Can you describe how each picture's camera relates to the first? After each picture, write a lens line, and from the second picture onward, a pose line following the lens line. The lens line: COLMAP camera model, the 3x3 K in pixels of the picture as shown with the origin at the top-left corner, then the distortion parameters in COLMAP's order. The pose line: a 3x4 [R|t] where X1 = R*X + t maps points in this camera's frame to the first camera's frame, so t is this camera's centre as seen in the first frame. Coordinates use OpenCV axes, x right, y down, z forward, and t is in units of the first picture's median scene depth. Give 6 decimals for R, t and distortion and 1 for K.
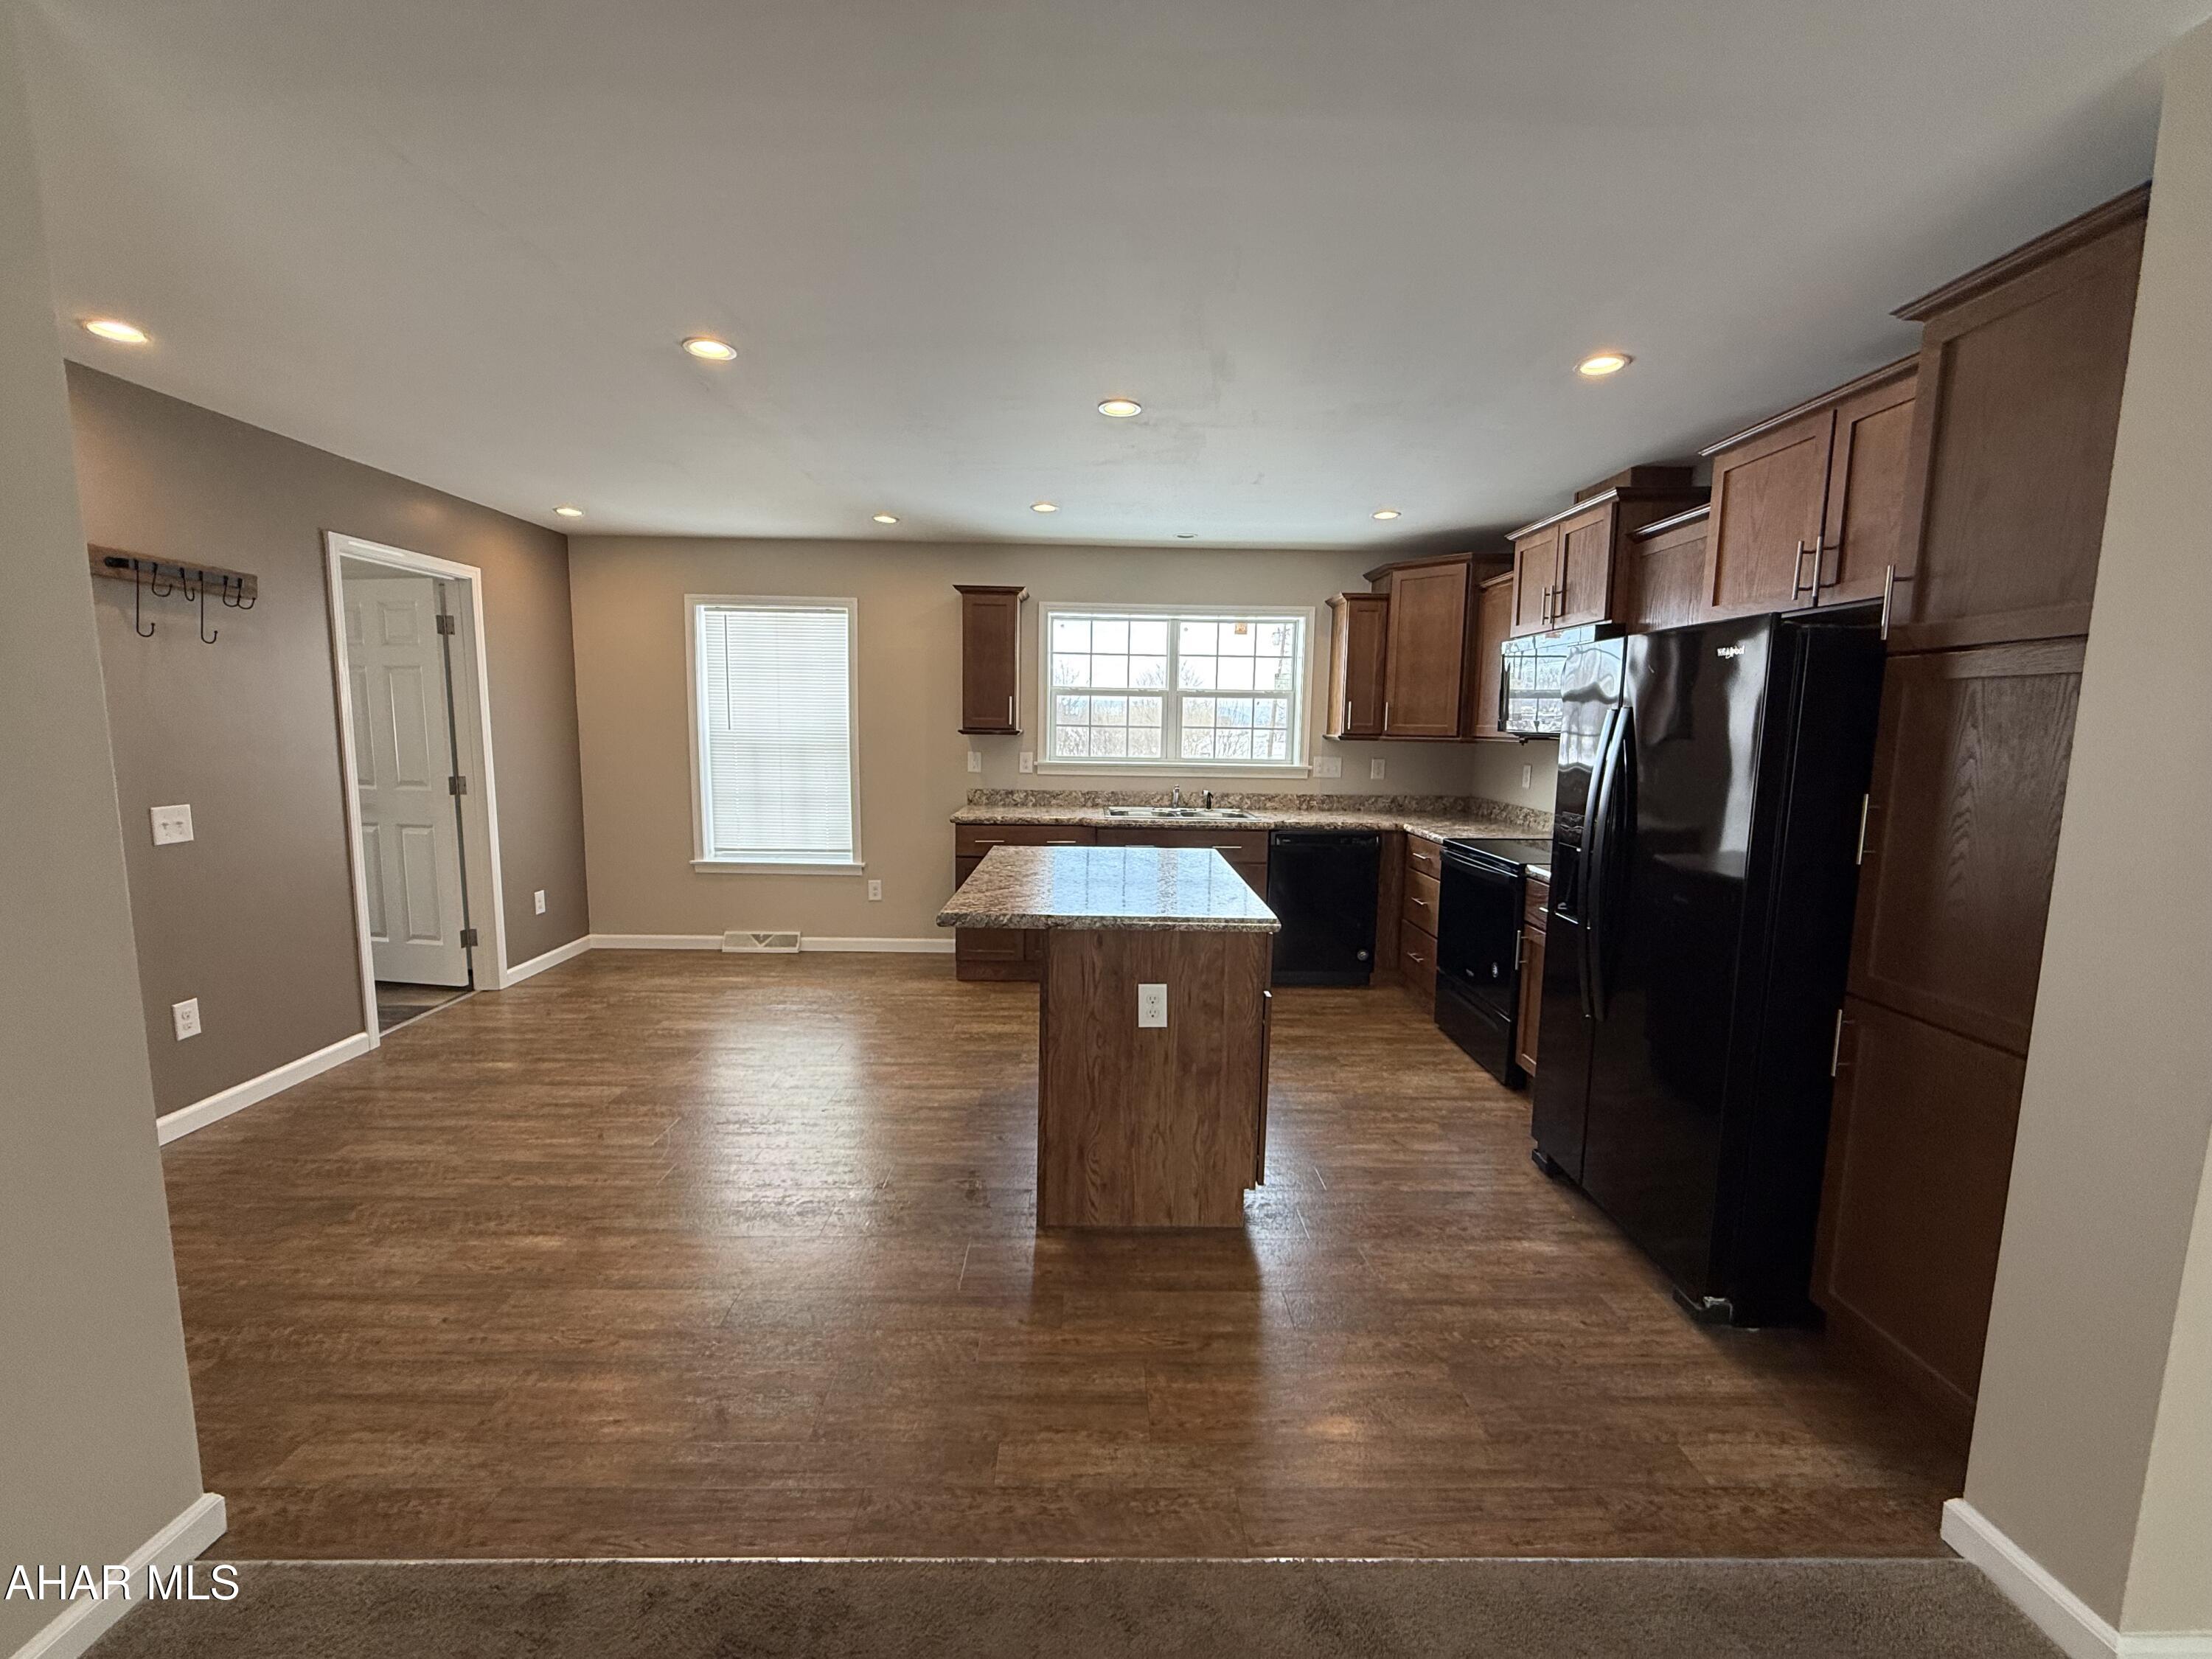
lens RADIAL K [[883.8, 0, 1103.1], [0, 883.8, 829.8], [0, 0, 1]] dist [-0.001403, -0.000251]
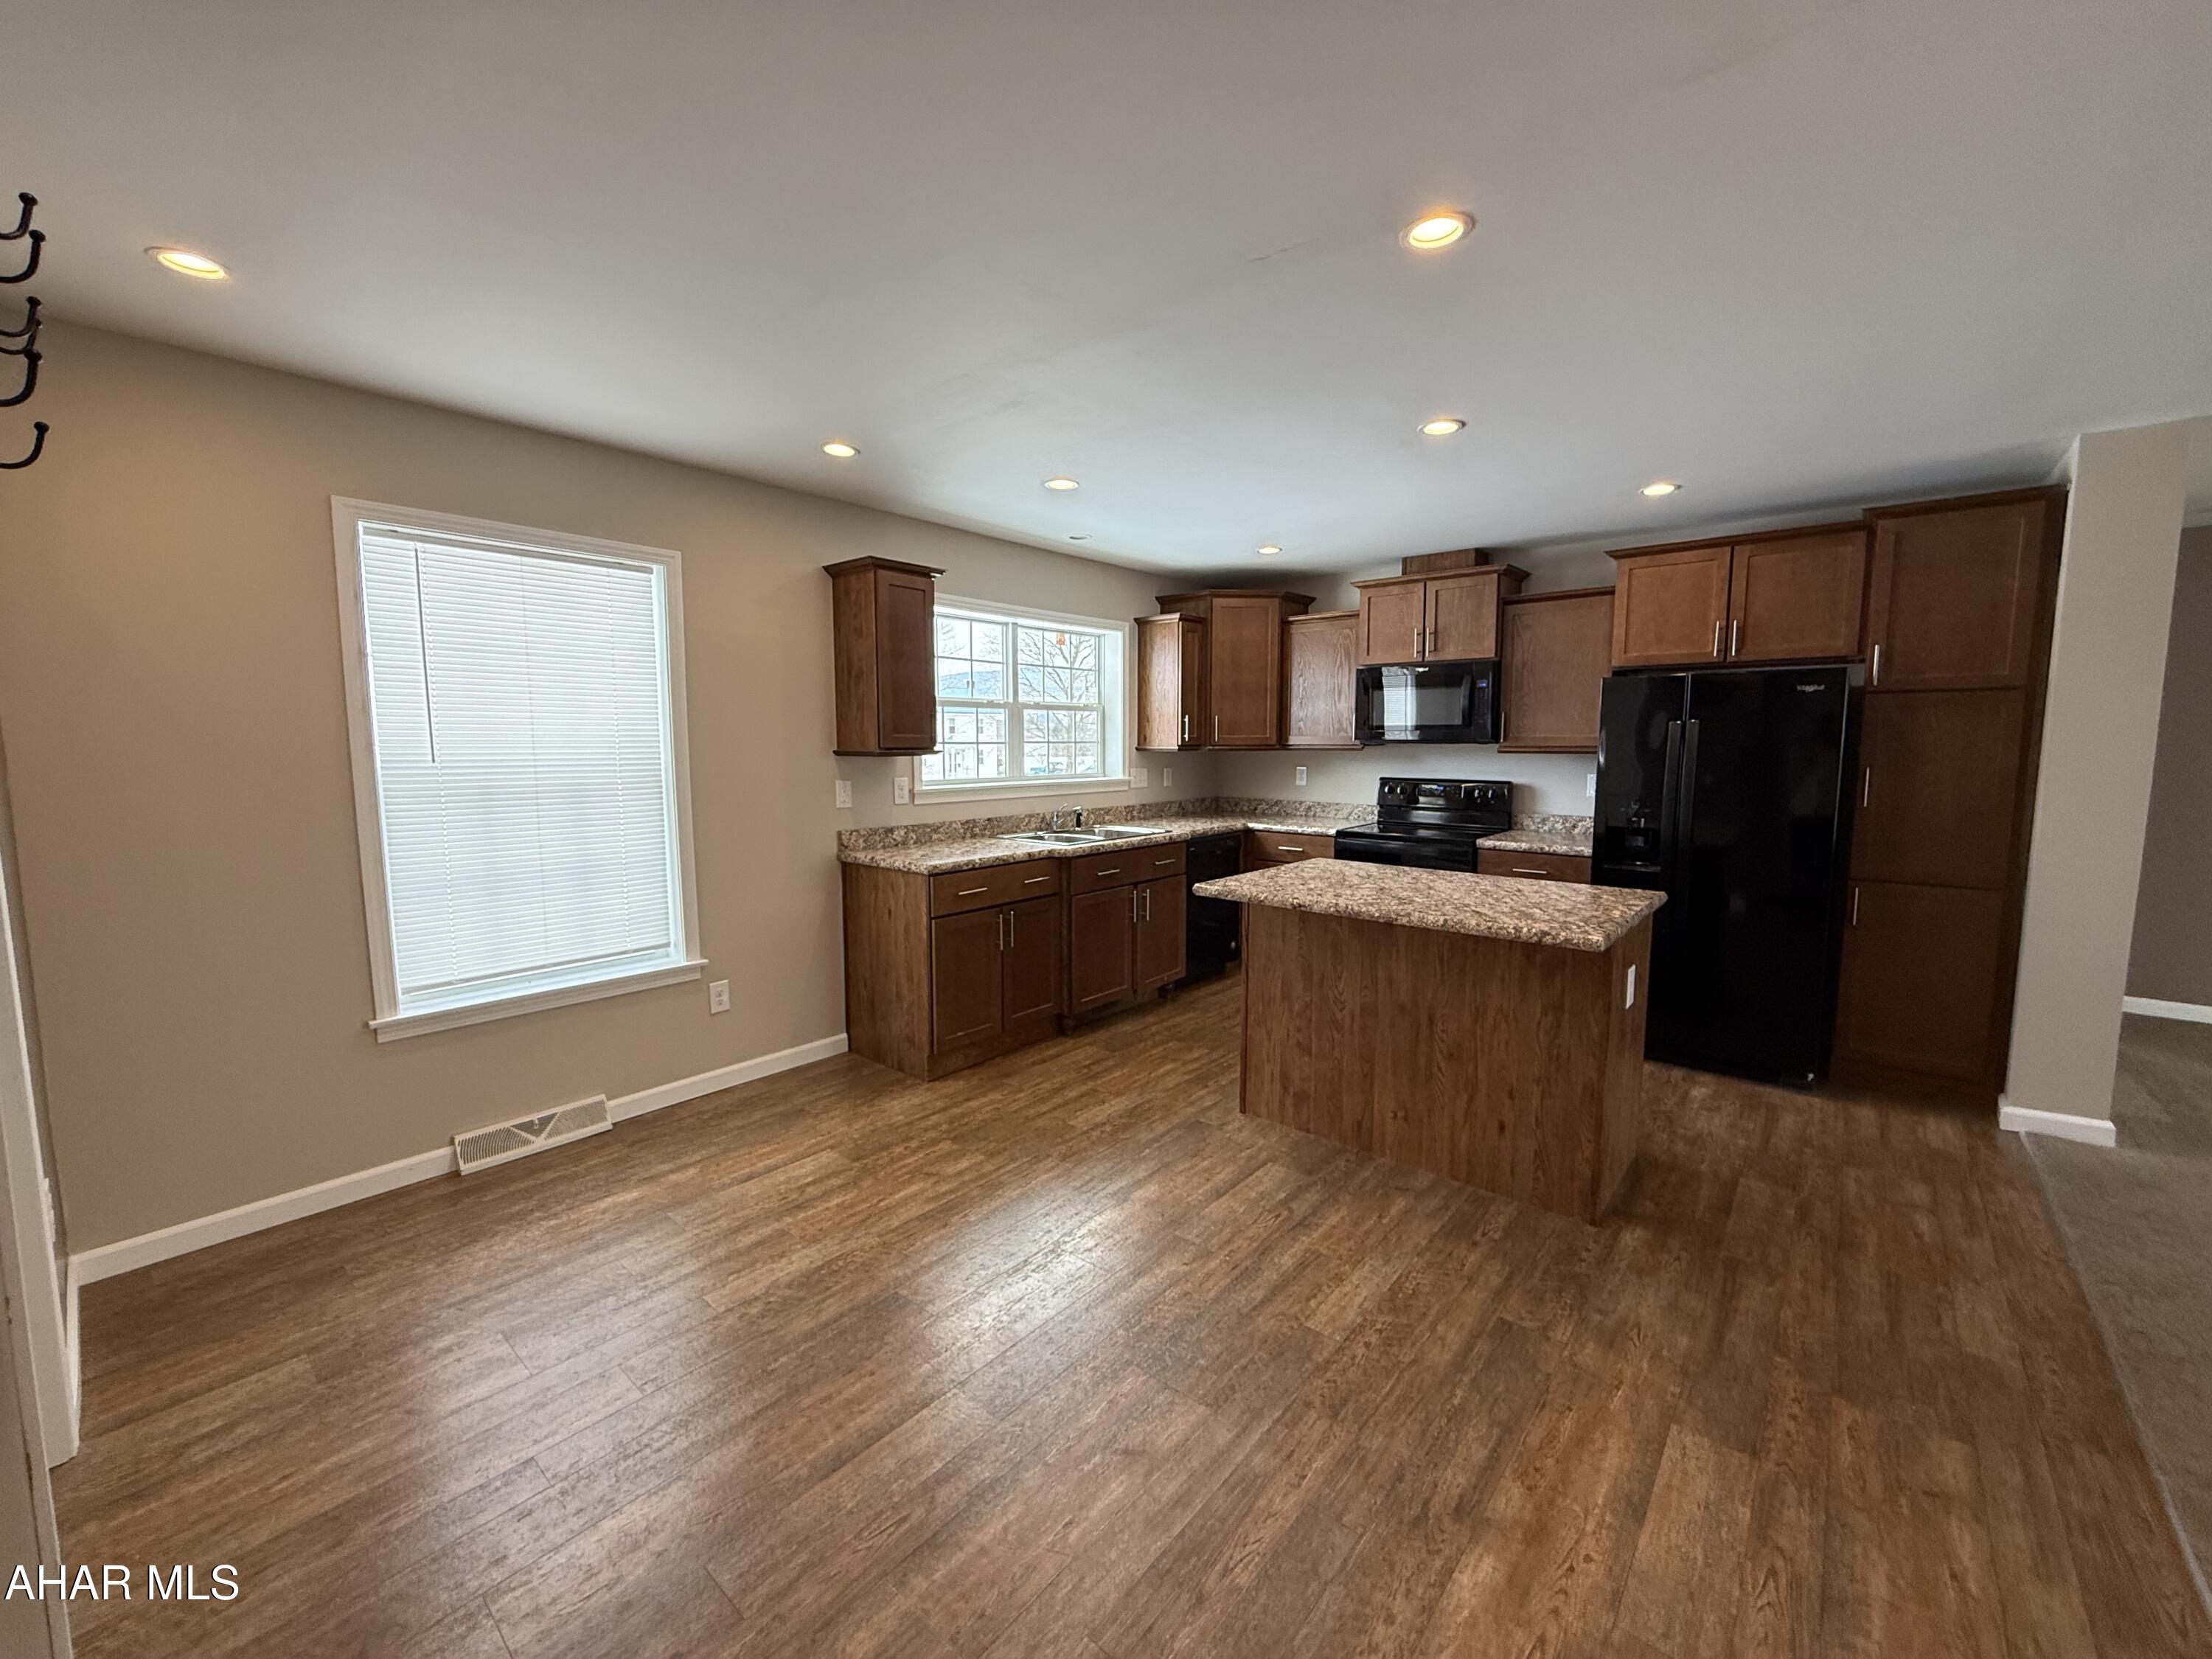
lens RADIAL K [[883.8, 0, 1103.1], [0, 883.8, 829.8], [0, 0, 1]] dist [-0.001403, -0.000251]
pose [[0.662567, -0.093733, 0.743114, -0.643203], [0.103584, 0.994072, 0.033031, -0.056572], [-0.741805, 0.055090, 0.668349, 0.393194]]
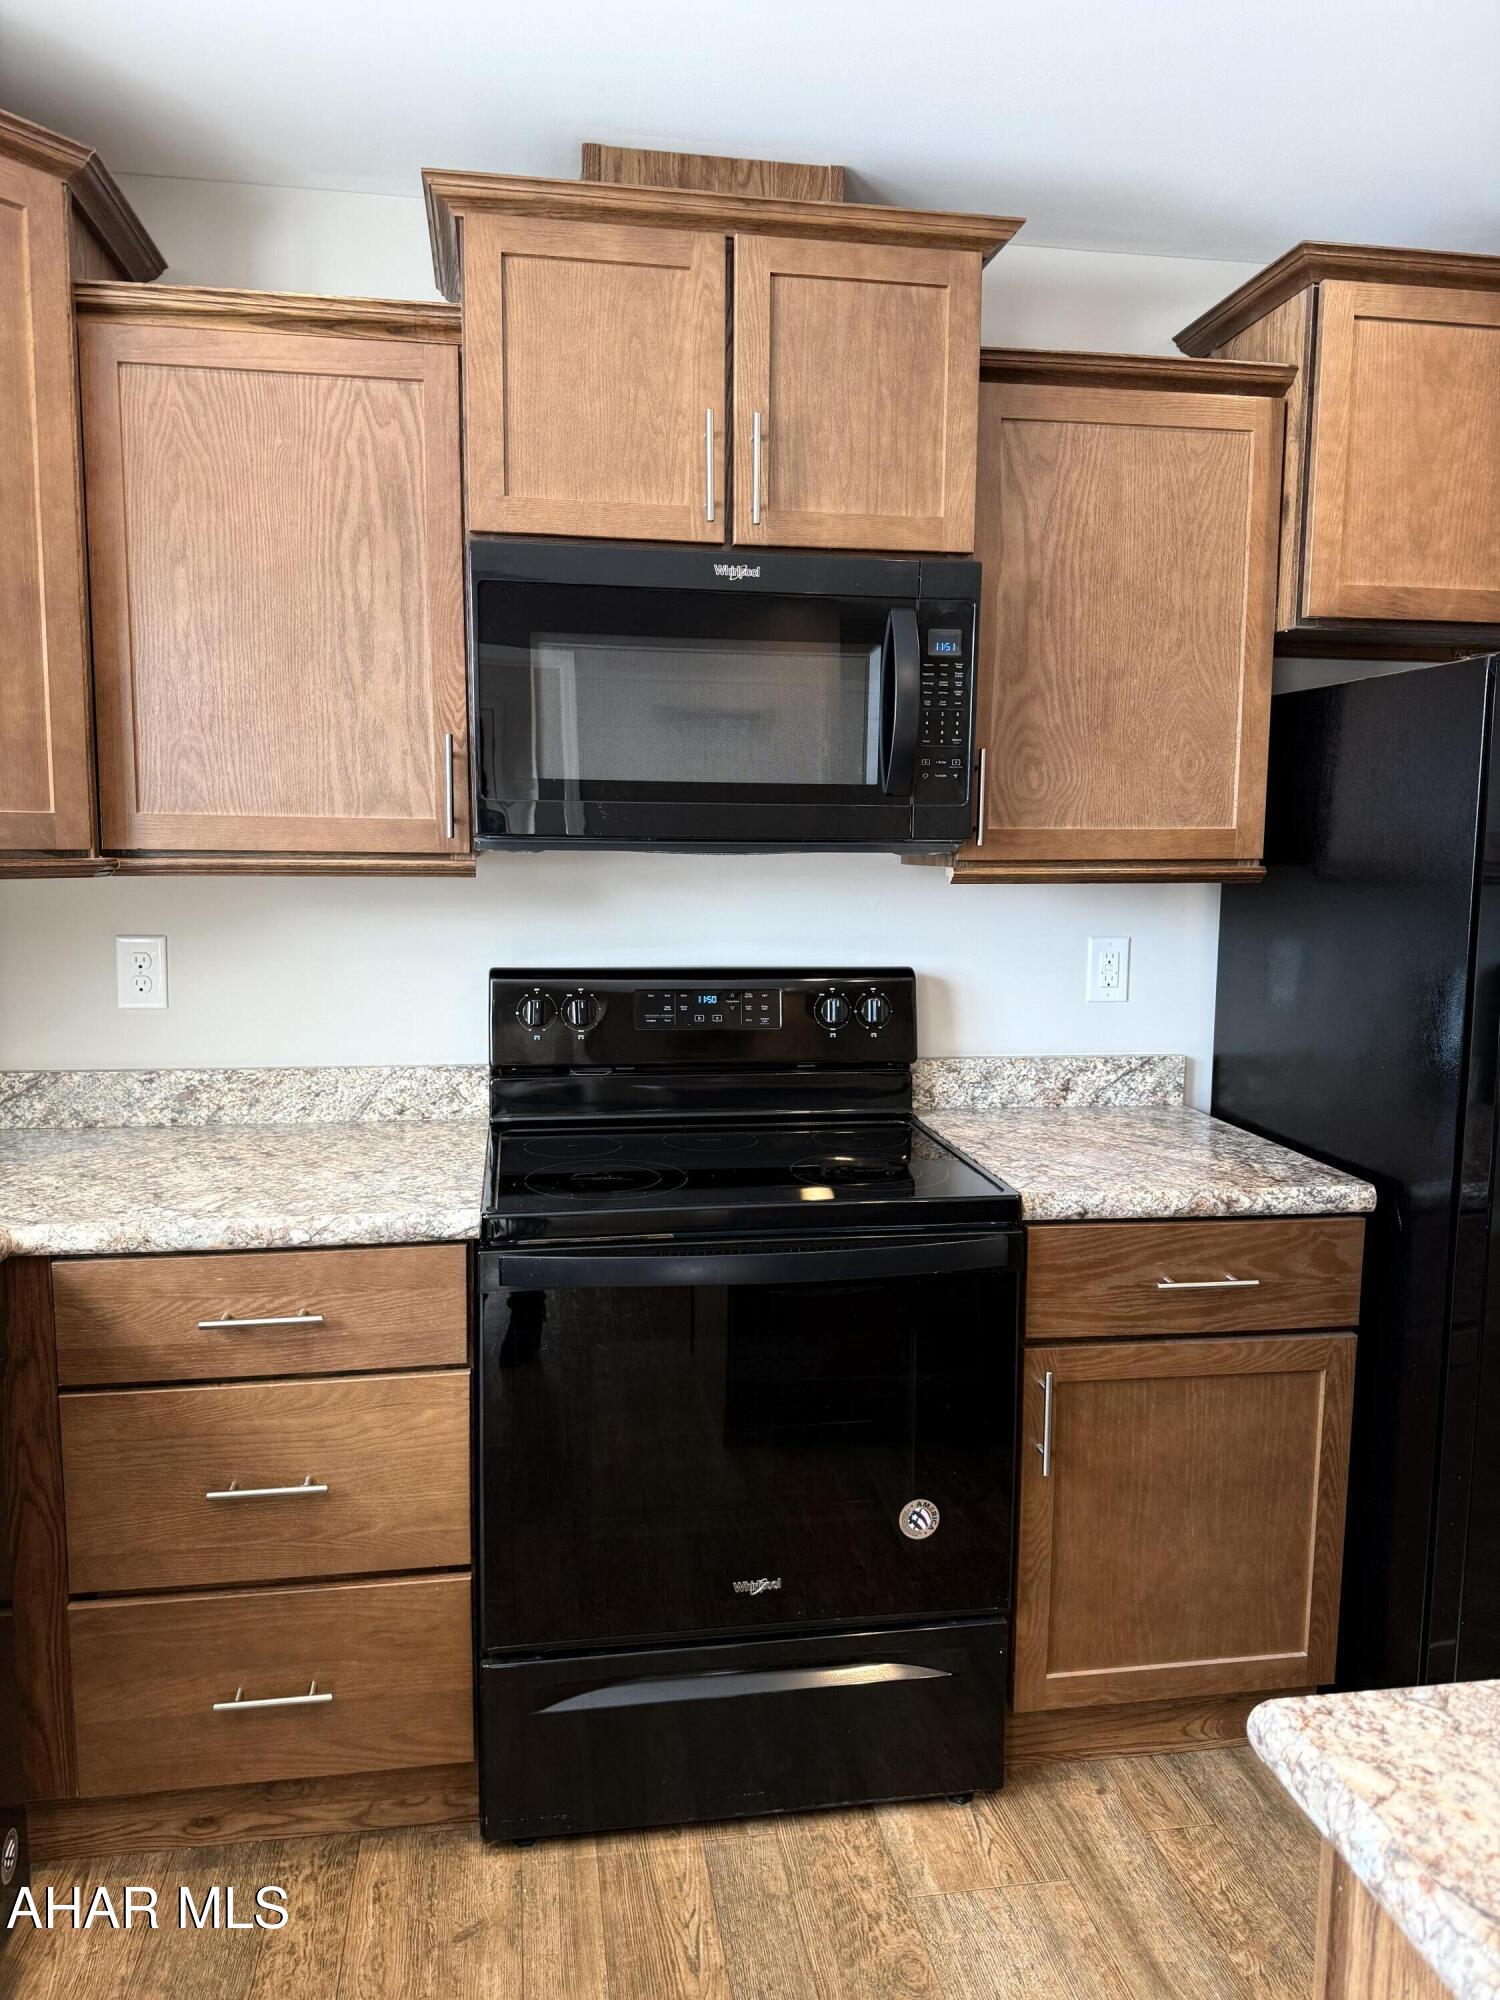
lens RADIAL K [[1392.3, 0, 740.8], [0, 1392.3, 1003.5], [0, 0, 1]] dist [0.076236, -0.102087]
pose [[-0.146314, -0.130486, 0.980595, -0.050140], [0.110483, 0.982905, 0.147278, -0.102747], [-0.983049, 0.129887, -0.129396, 0.875477]]
